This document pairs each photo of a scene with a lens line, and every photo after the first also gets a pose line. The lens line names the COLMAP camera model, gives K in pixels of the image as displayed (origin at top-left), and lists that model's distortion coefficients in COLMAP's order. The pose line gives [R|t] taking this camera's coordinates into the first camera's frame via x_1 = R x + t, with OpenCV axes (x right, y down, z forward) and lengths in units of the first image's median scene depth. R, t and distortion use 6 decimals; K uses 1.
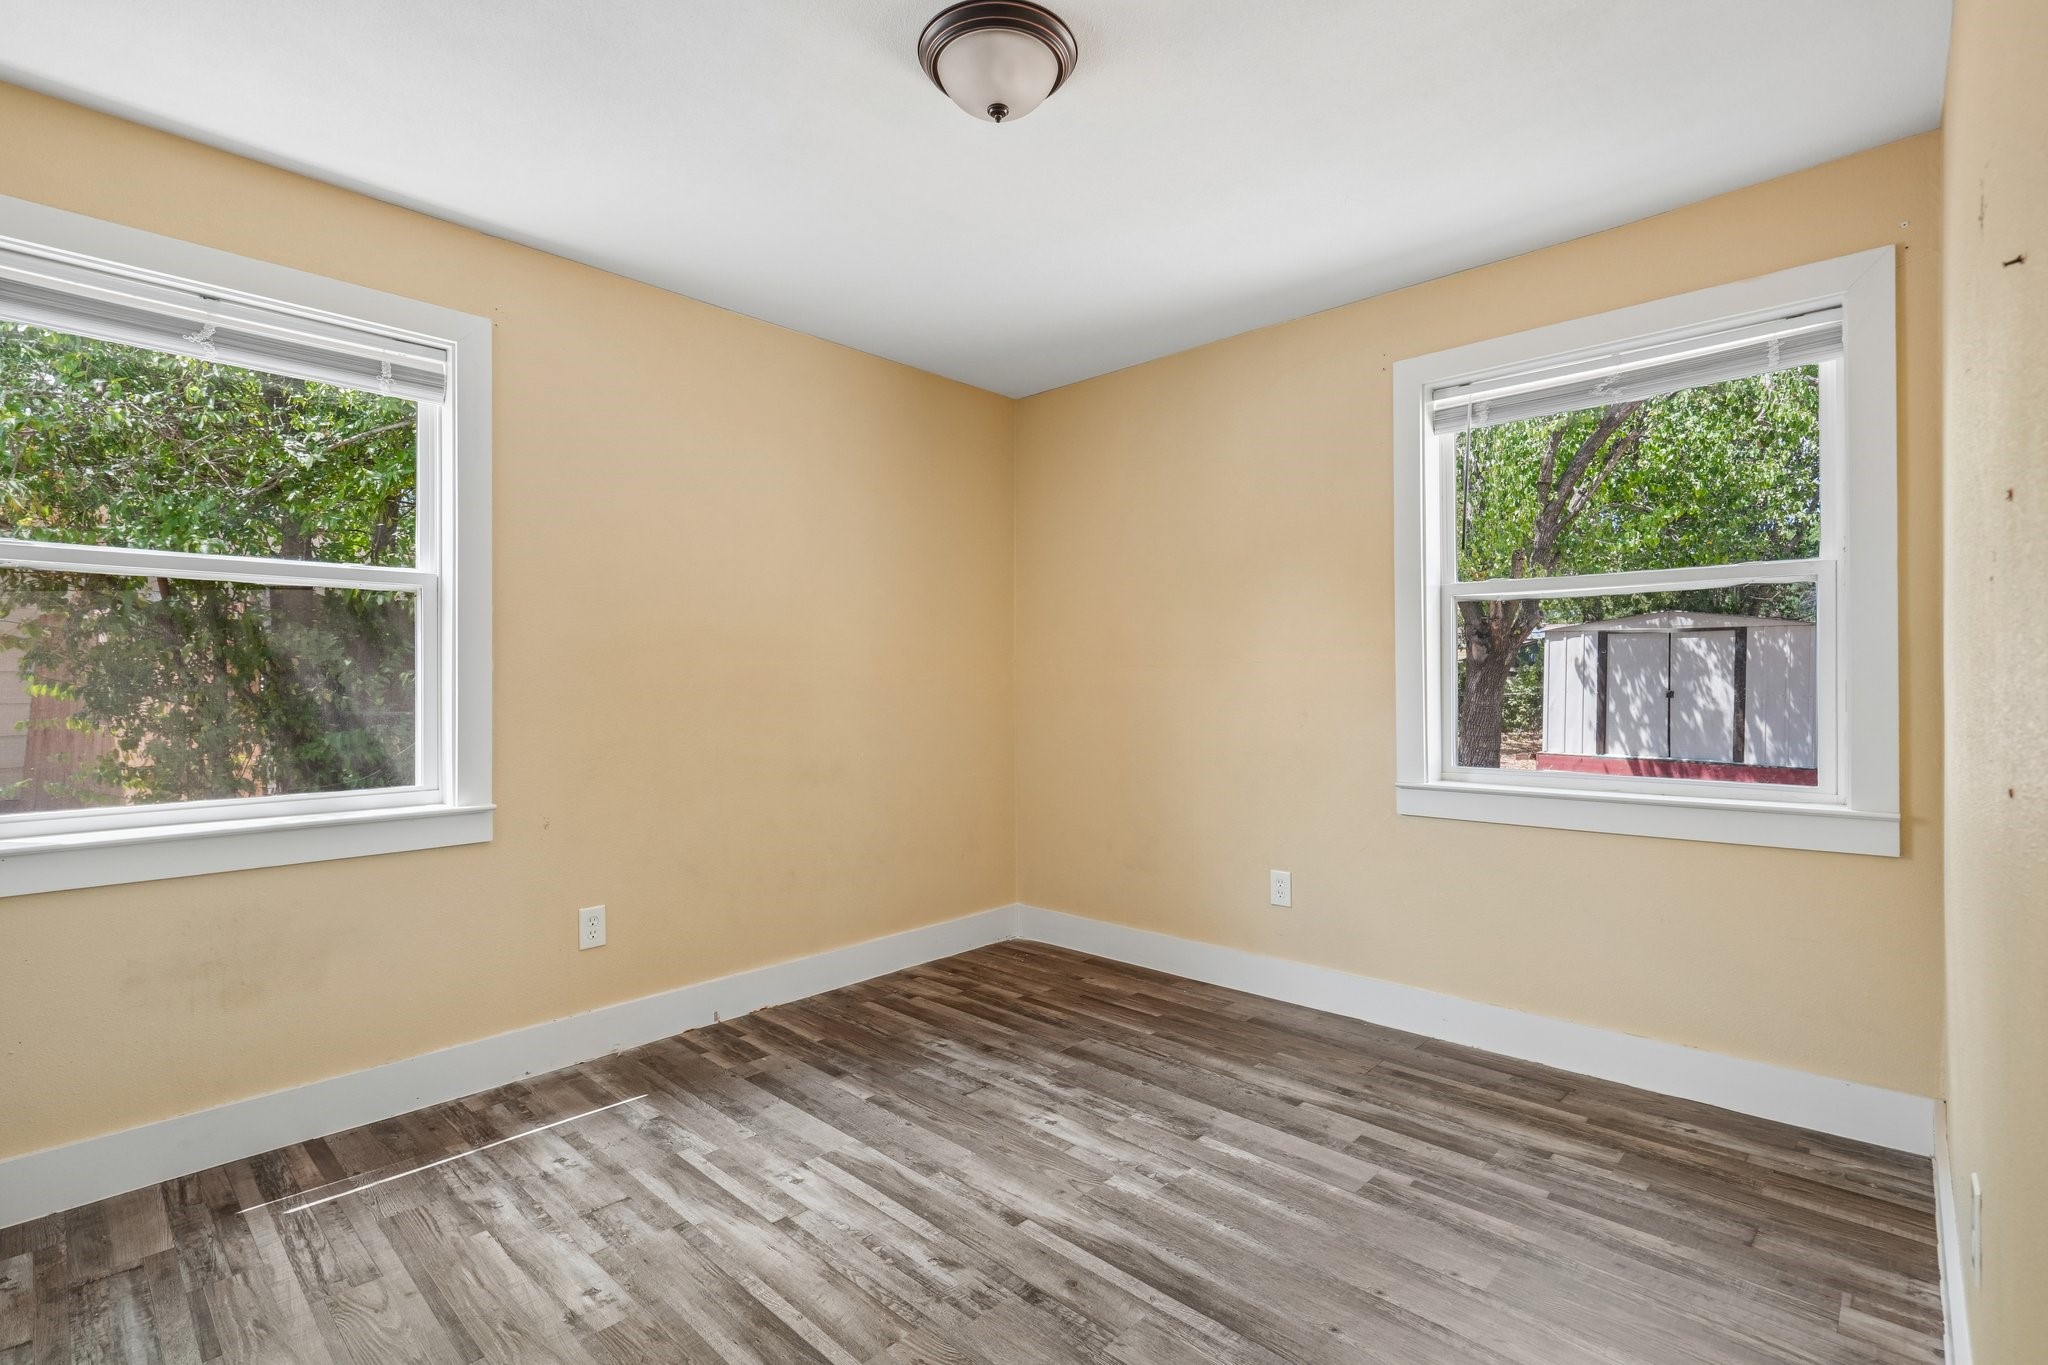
lens RADIAL K [[938.0, 0, 1024.2], [0, 938.0, 682.8], [0, 0, 1]] dist [-0.004213, 0.001577]
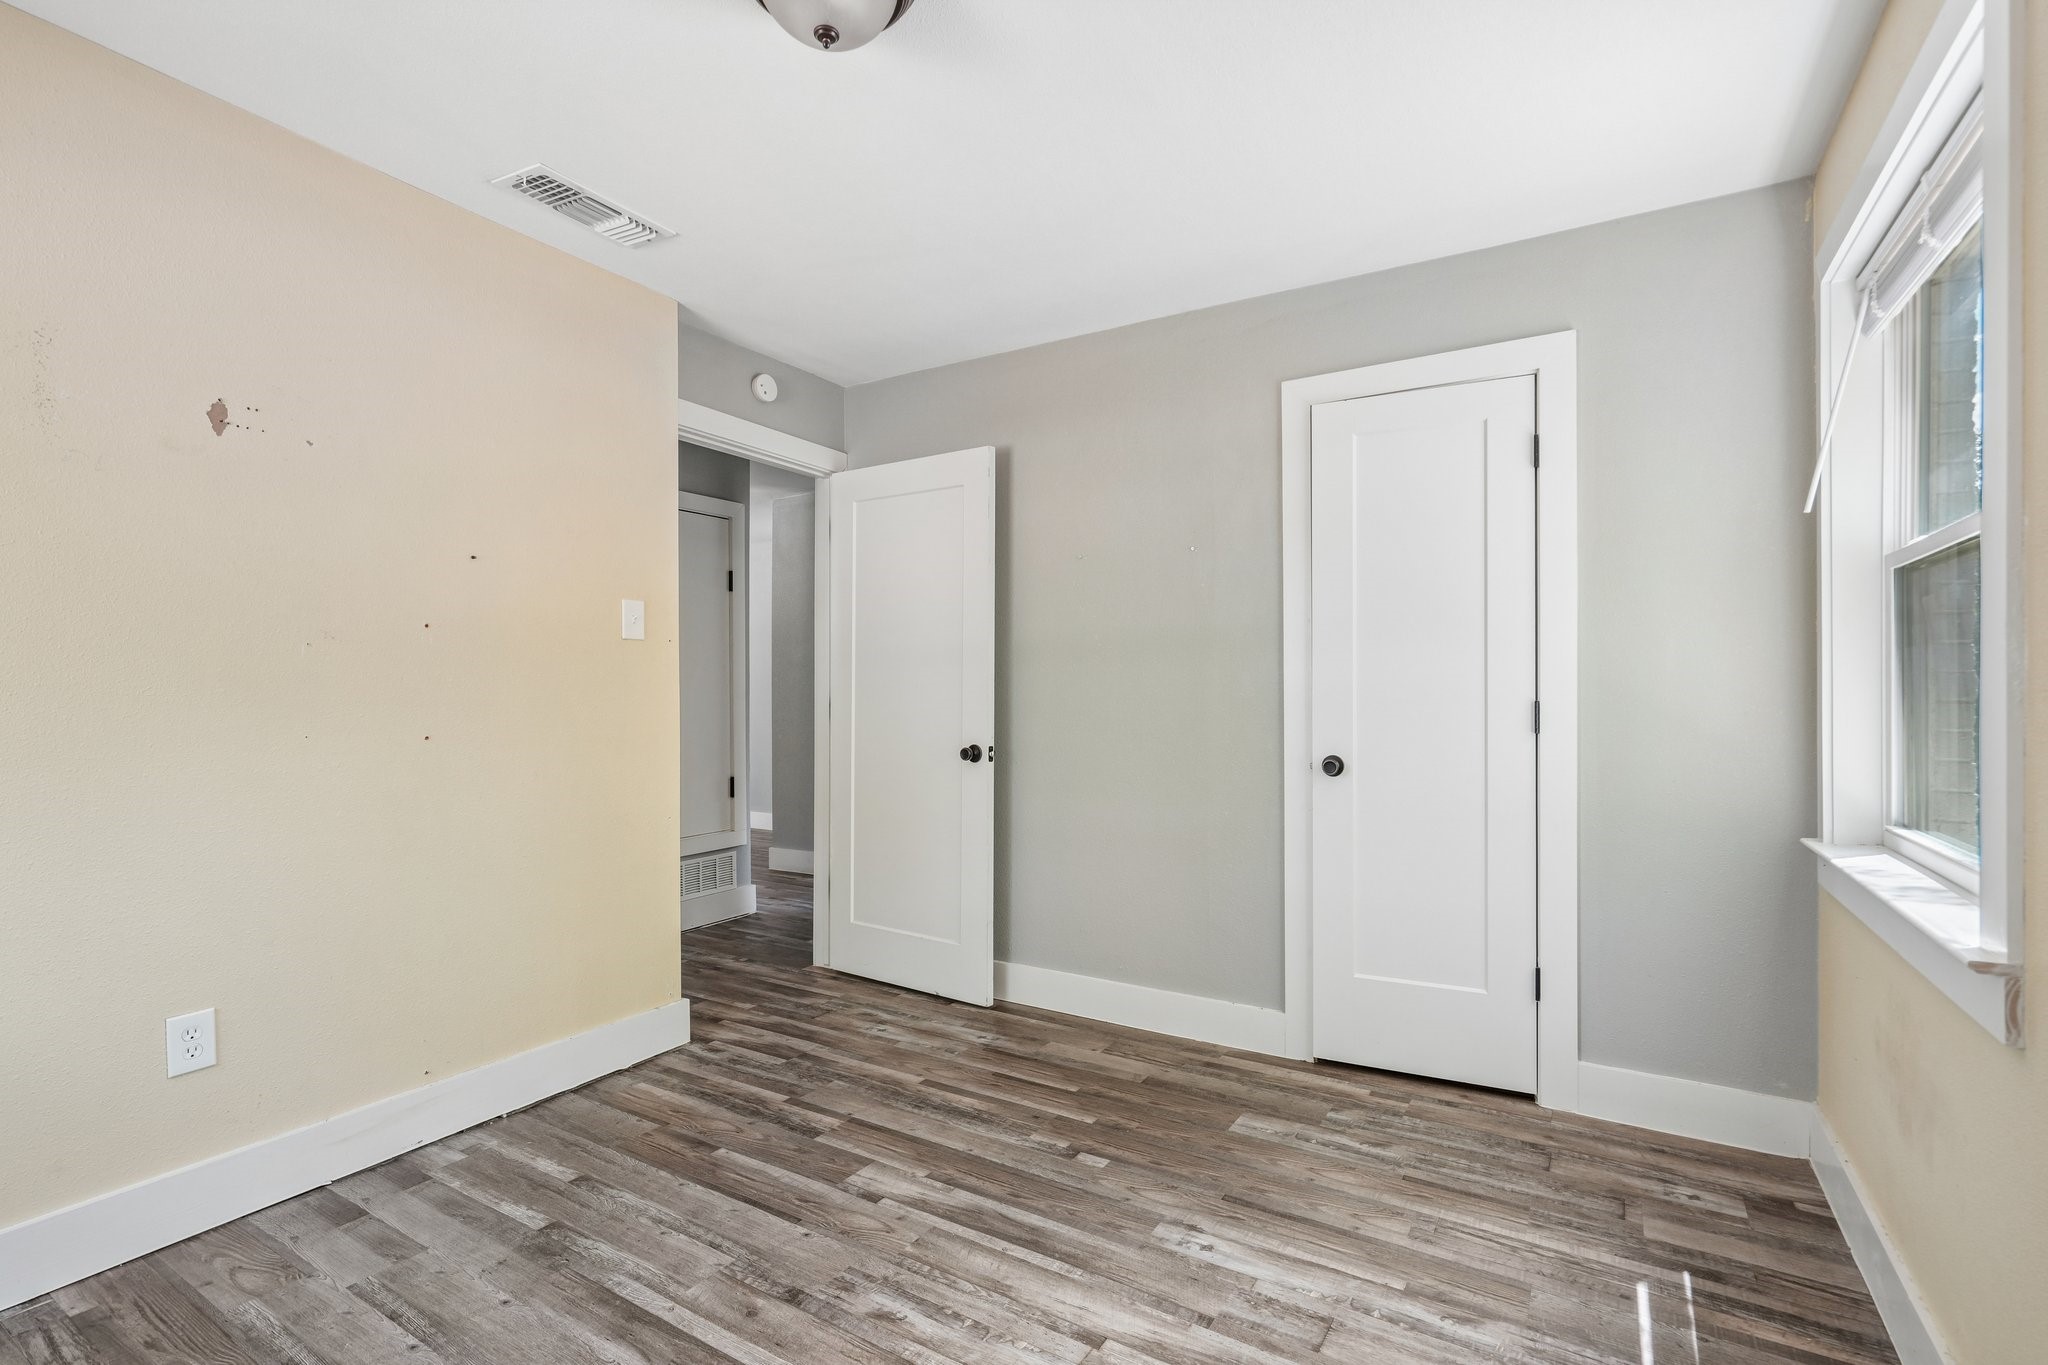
lens RADIAL K [[938.0, 0, 1024.0], [0, 938.0, 688.3], [0, 0, 1]] dist [-0.004213, 0.001577]
pose [[-0.978226, 0.005134, -0.207480, -0.027519], [0.004539, 0.999984, 0.003340, -0.009698], [0.207494, 0.002326, -0.978234, 2.011038]]
